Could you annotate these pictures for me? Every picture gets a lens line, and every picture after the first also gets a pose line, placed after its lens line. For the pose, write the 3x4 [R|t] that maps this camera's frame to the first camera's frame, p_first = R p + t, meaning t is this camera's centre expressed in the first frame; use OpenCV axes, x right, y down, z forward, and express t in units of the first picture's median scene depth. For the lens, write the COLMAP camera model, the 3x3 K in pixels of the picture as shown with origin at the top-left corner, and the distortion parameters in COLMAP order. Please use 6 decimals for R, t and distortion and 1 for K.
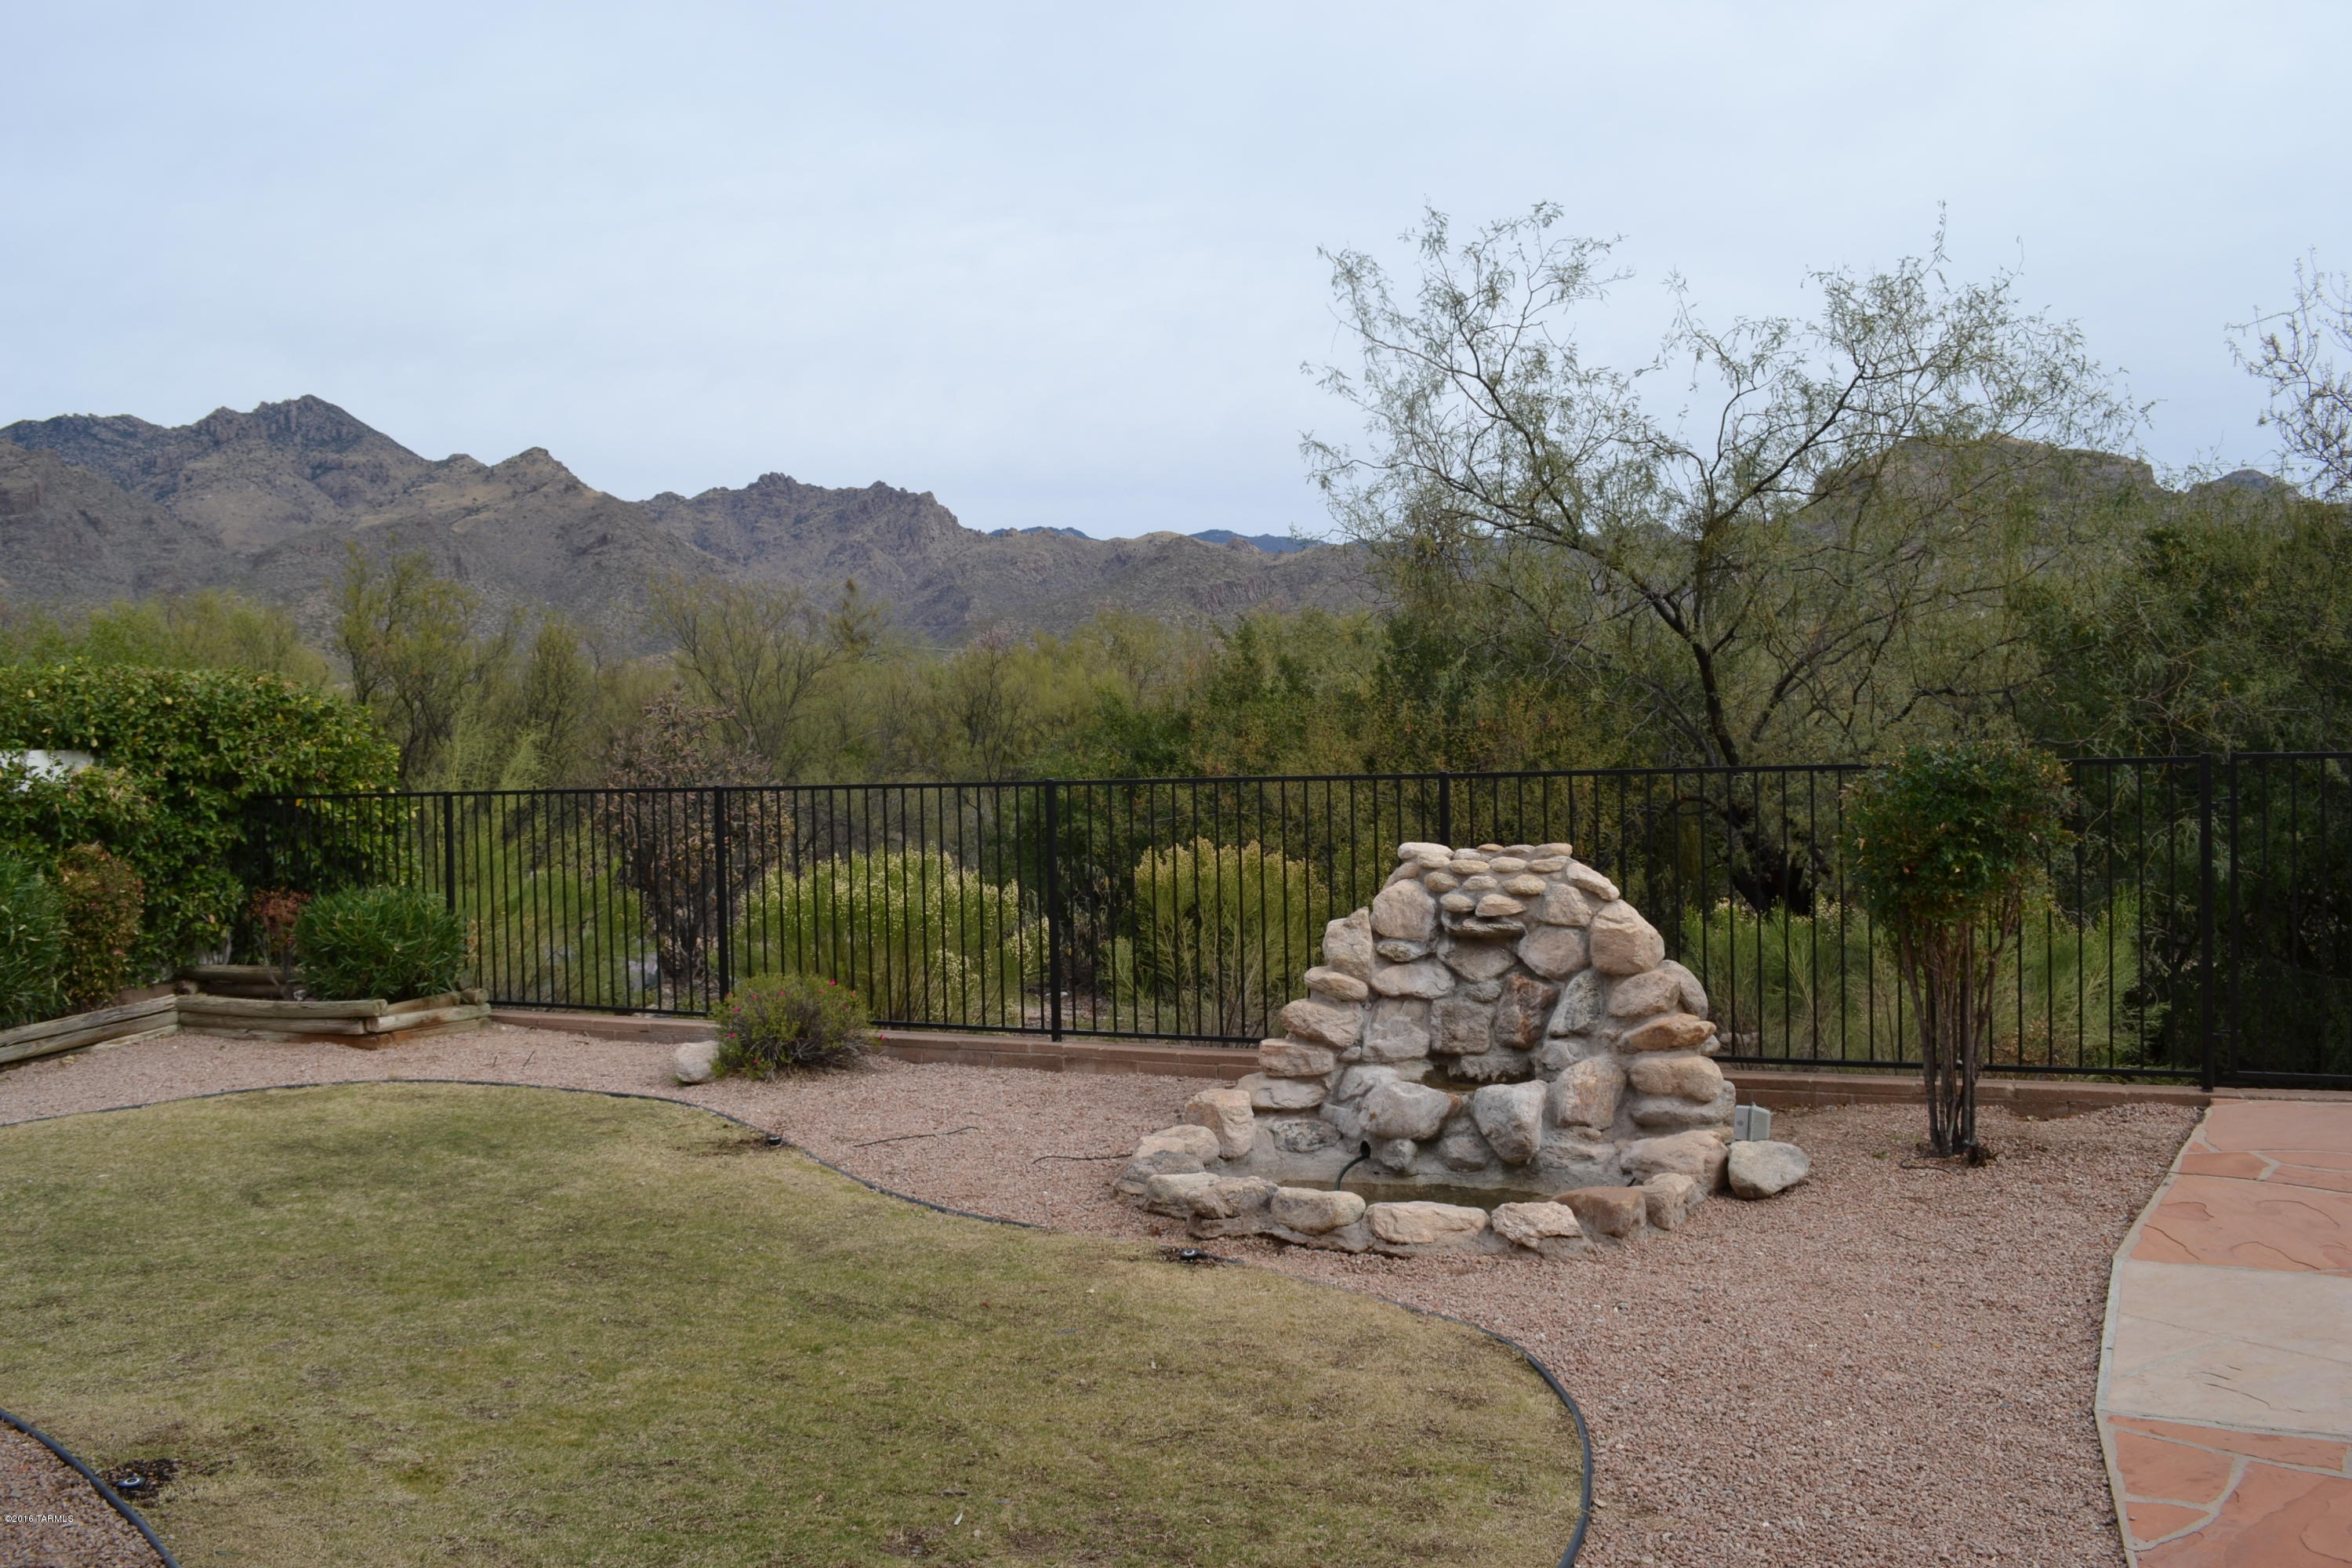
lens RADIAL K [[1873.1, 0, 1147.5], [0, 1873.1, 787.4], [0, 0, 1]] dist [-0.083881, 0.012321]
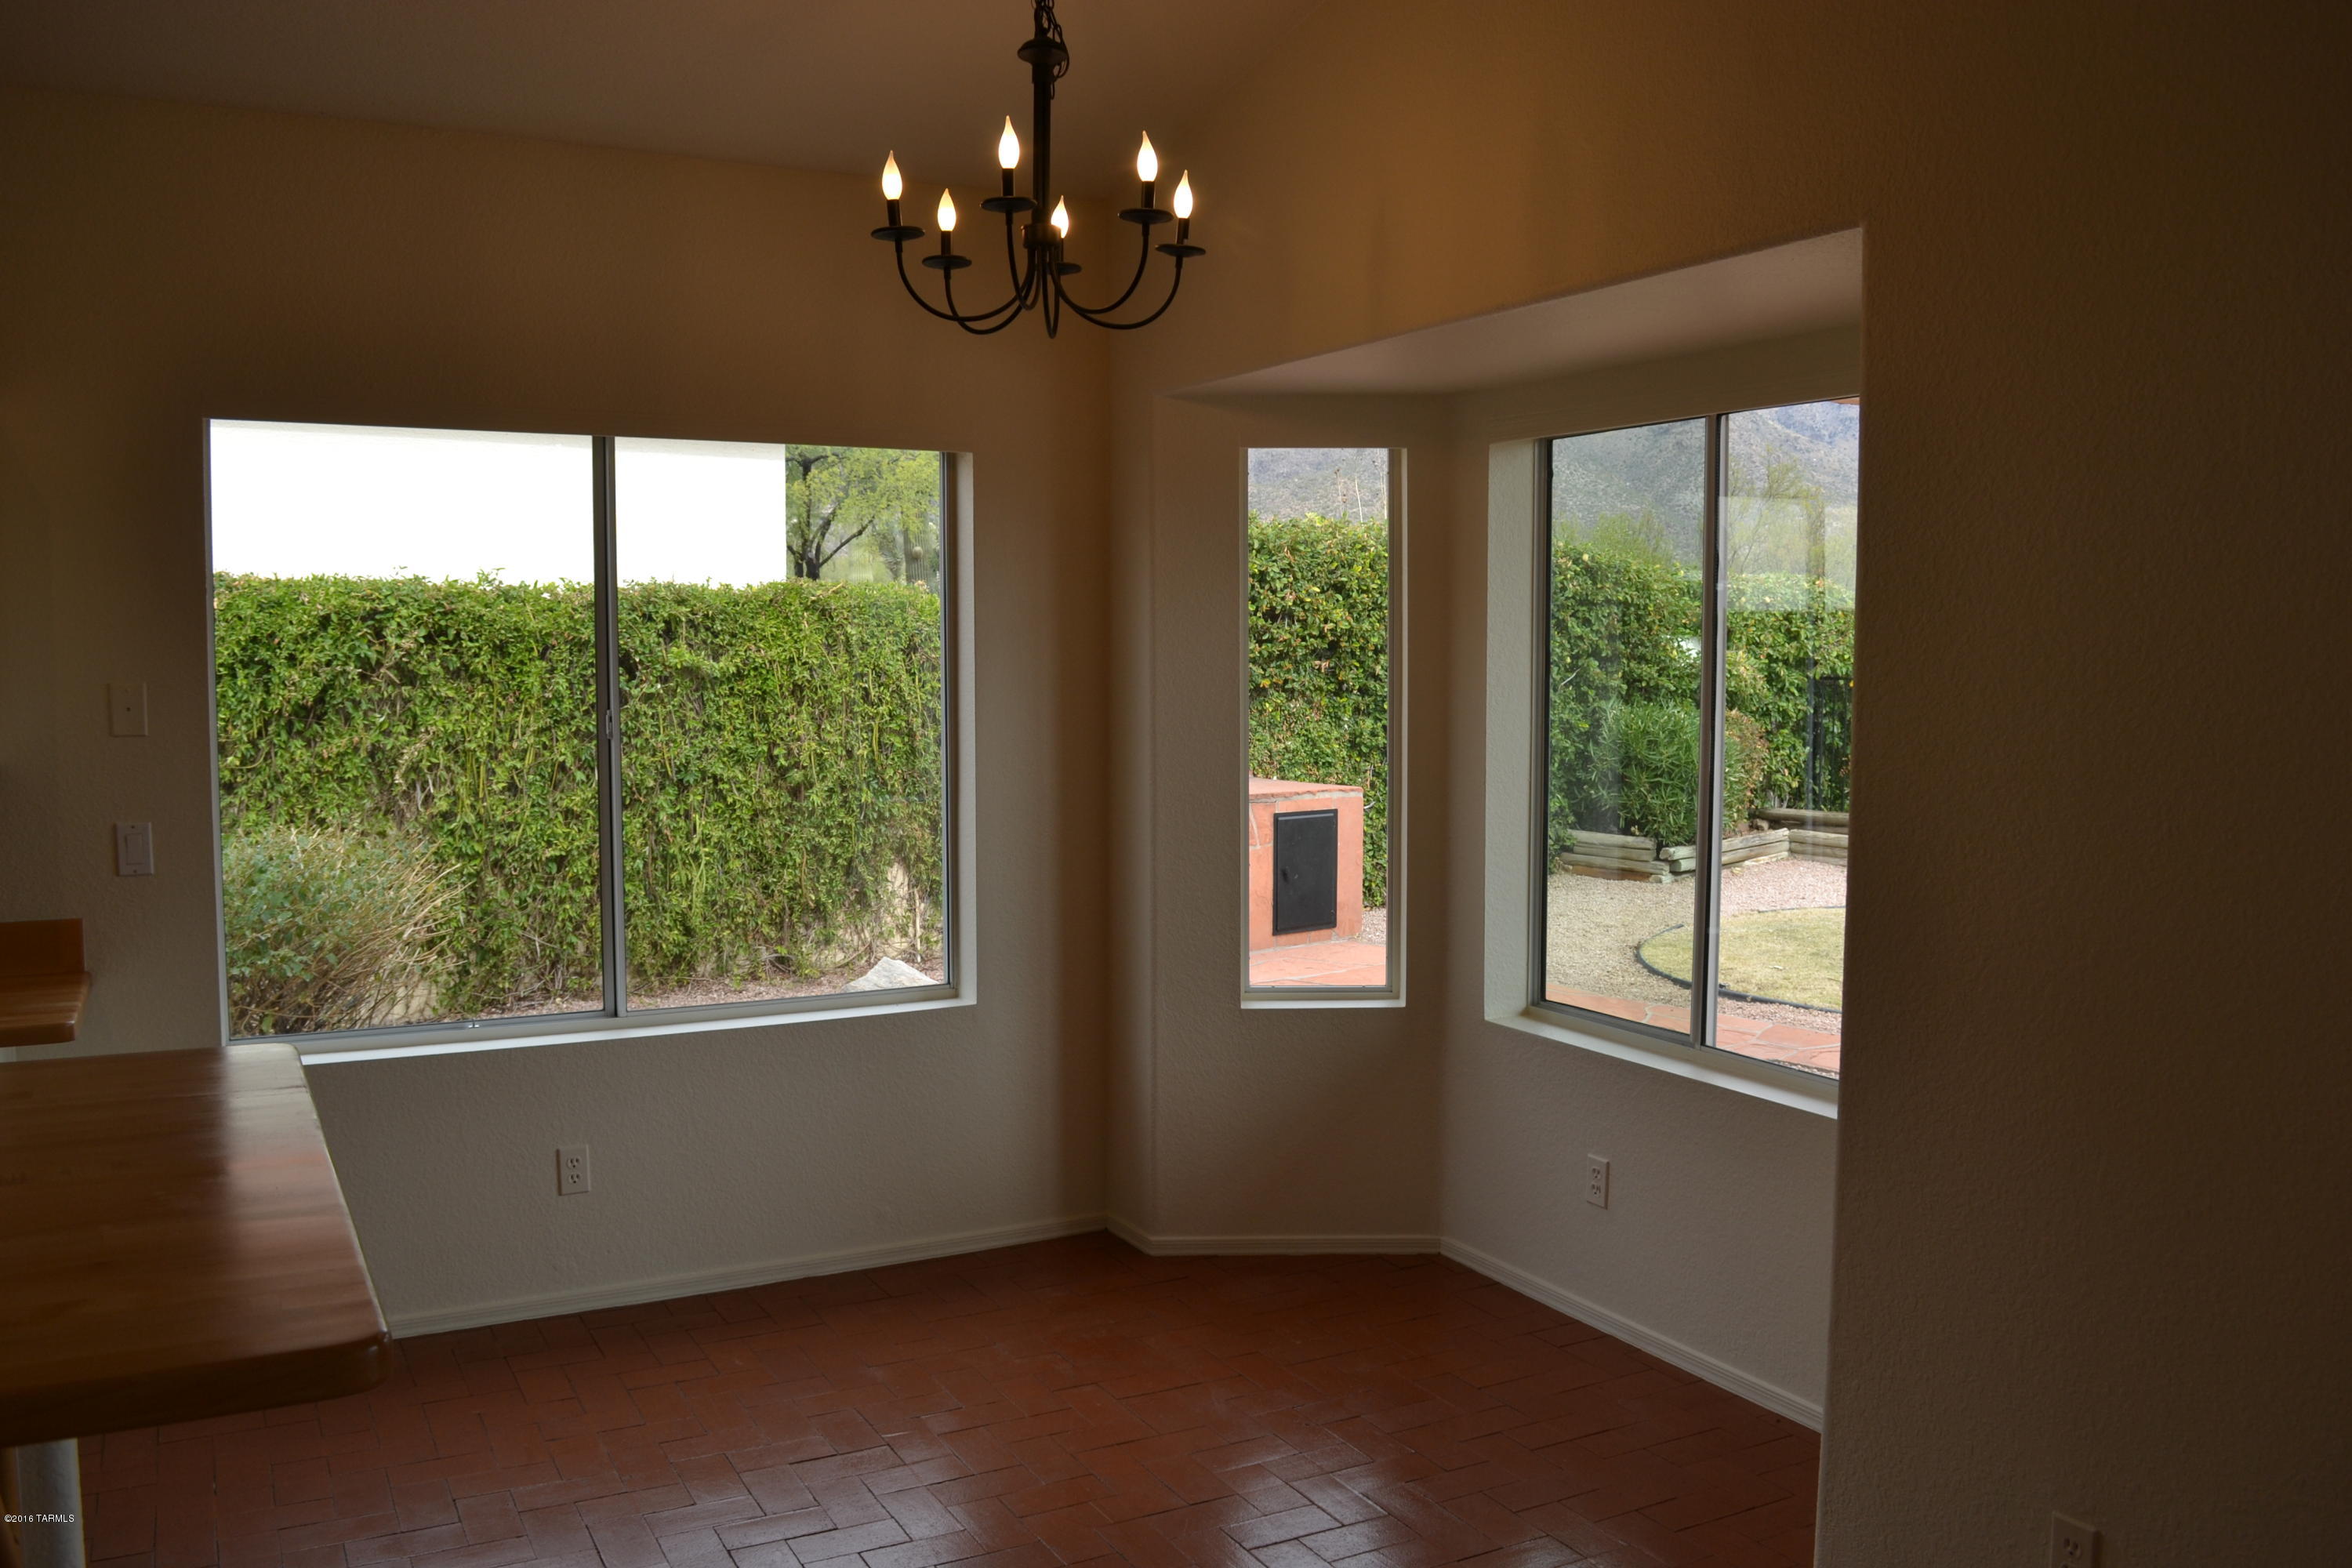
lens RADIAL K [[1873.1, 0, 1158.5], [0, 1873.1, 790.0], [0, 0, 1]] dist [-0.083881, 0.012321]
pose [[0.849916, 0.068559, -0.522439, -0.321322], [-0.034548, 0.996616, 0.074580, 0.004655], [0.525784, -0.045337, 0.849409, -0.496588]]
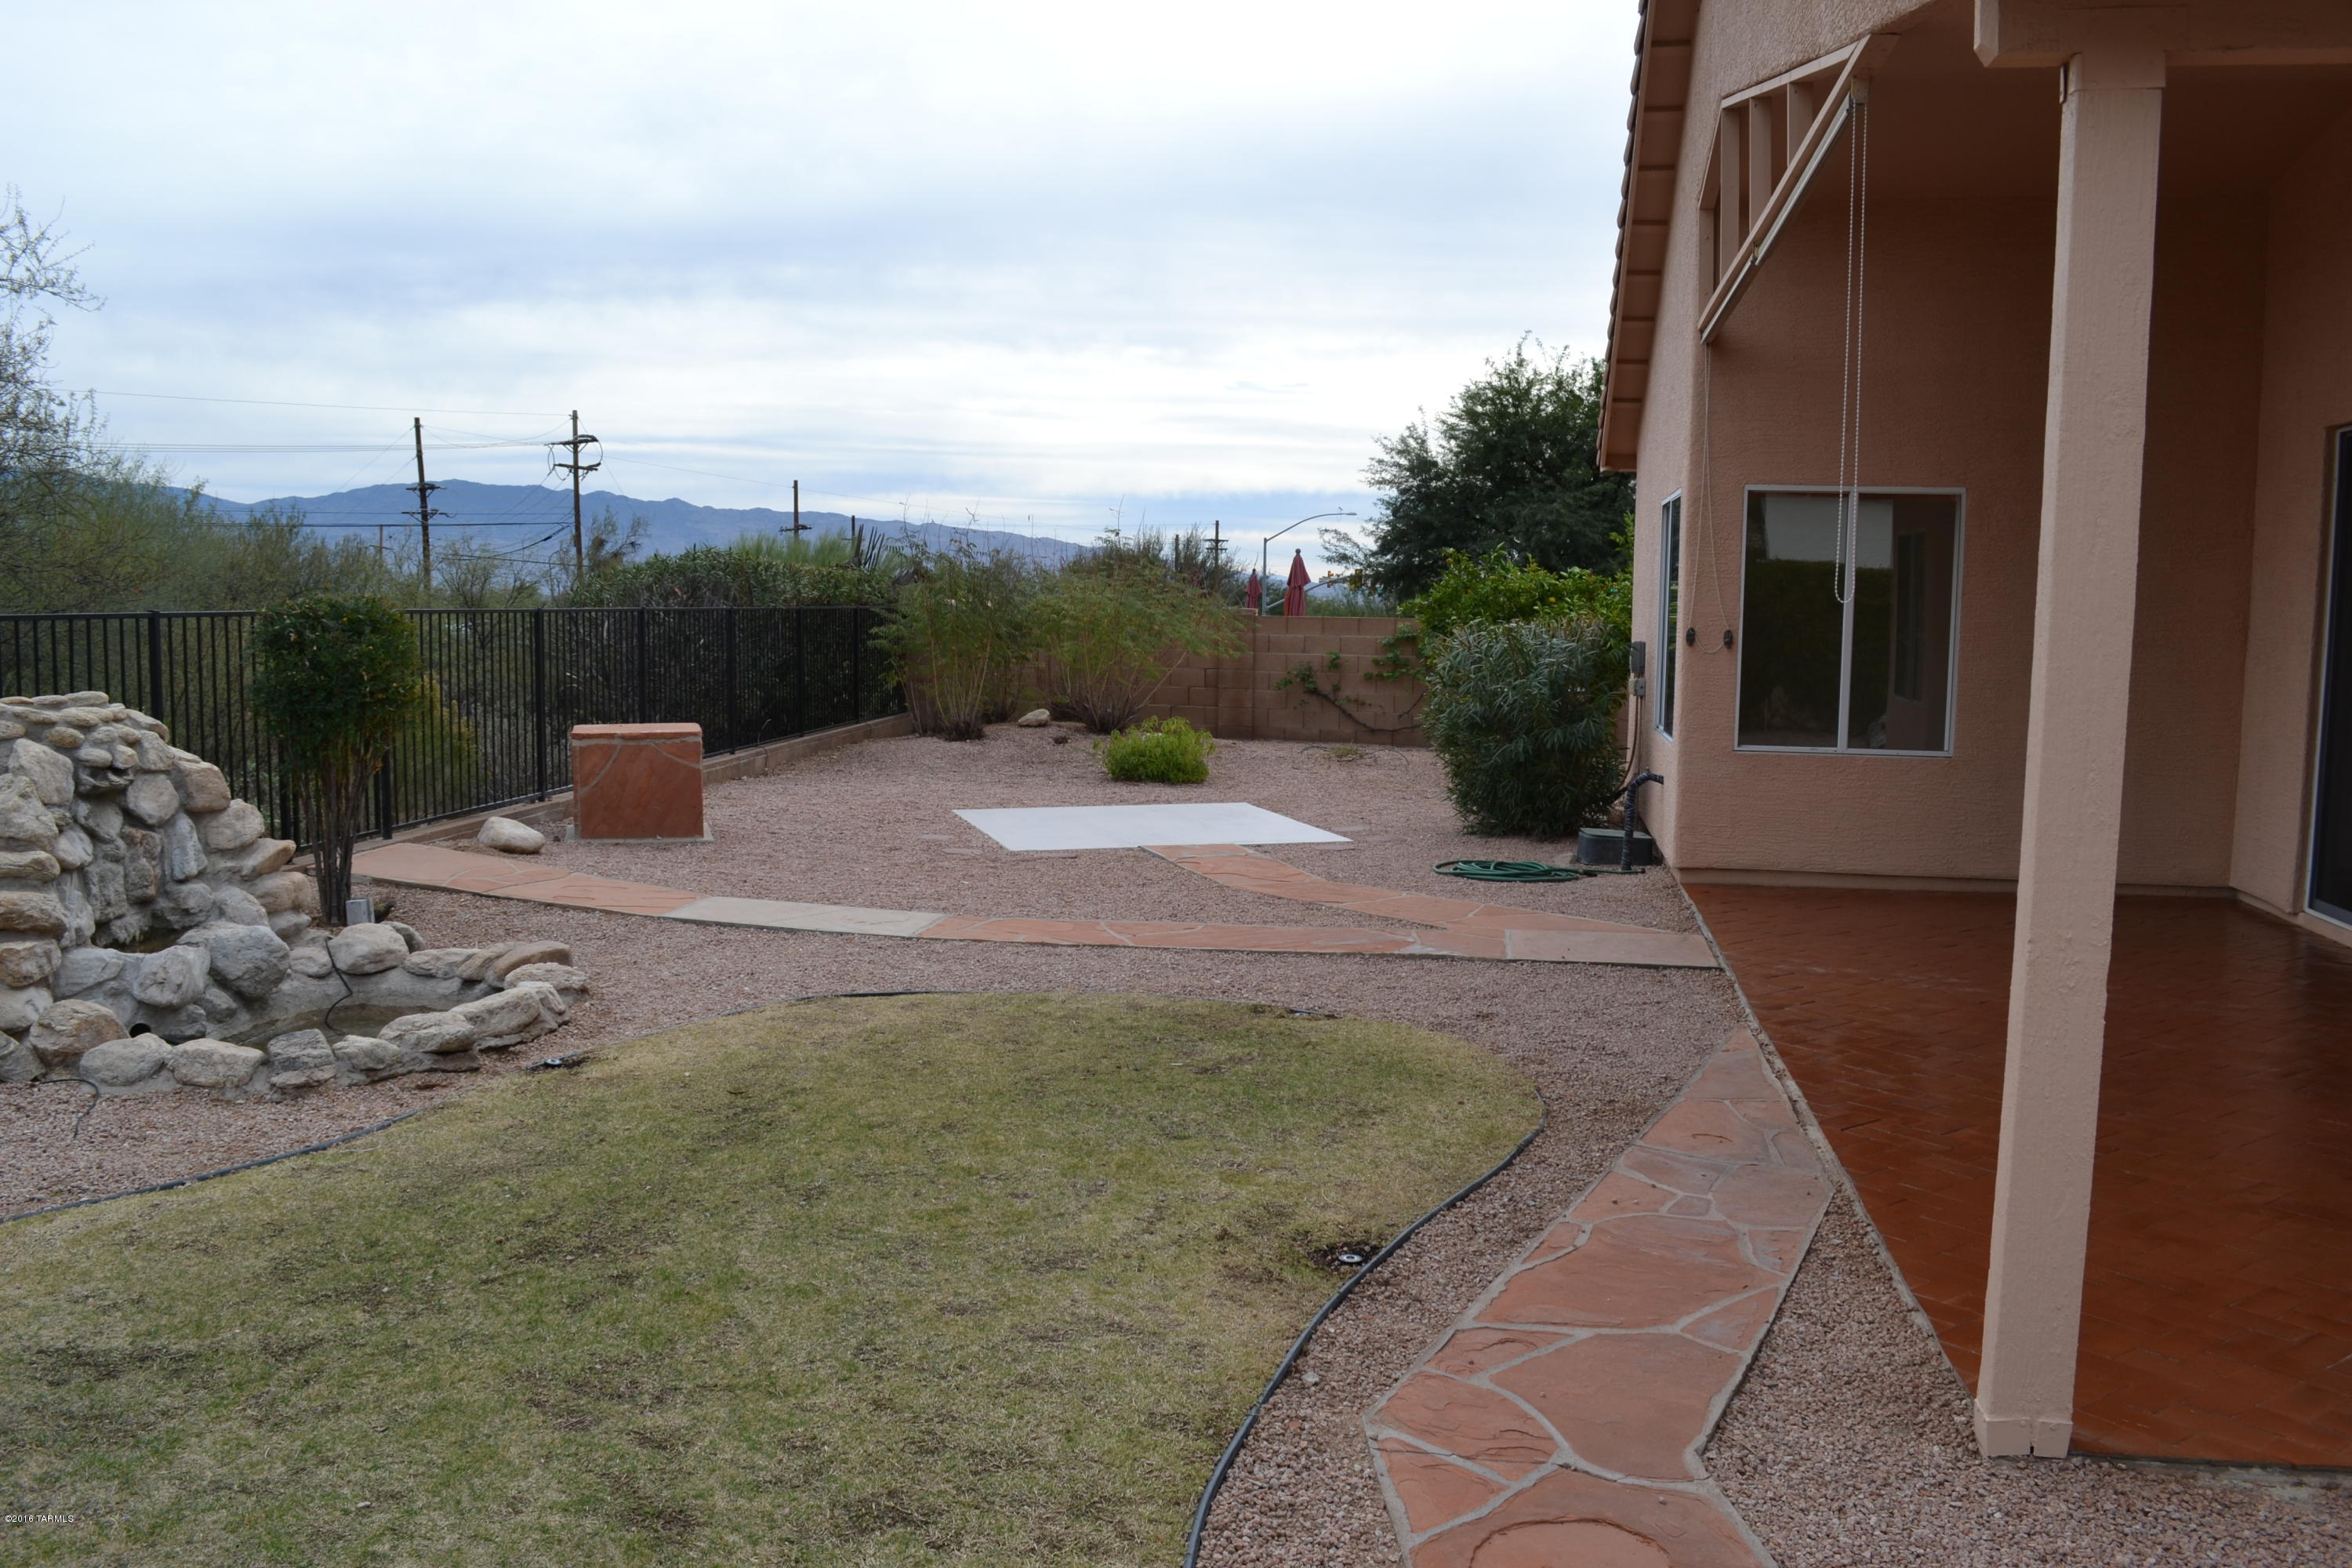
lens RADIAL K [[1873.1, 0, 1160.1], [0, 1873.1, 786.1], [0, 0, 1]] dist [-0.083881, 0.012321]
pose [[-0.331285, -0.068434, 0.941046, -0.838519], [0.014293, 0.996888, 0.077526, 0.014208], [-0.943422, 0.039134, -0.329276, 0.797879]]
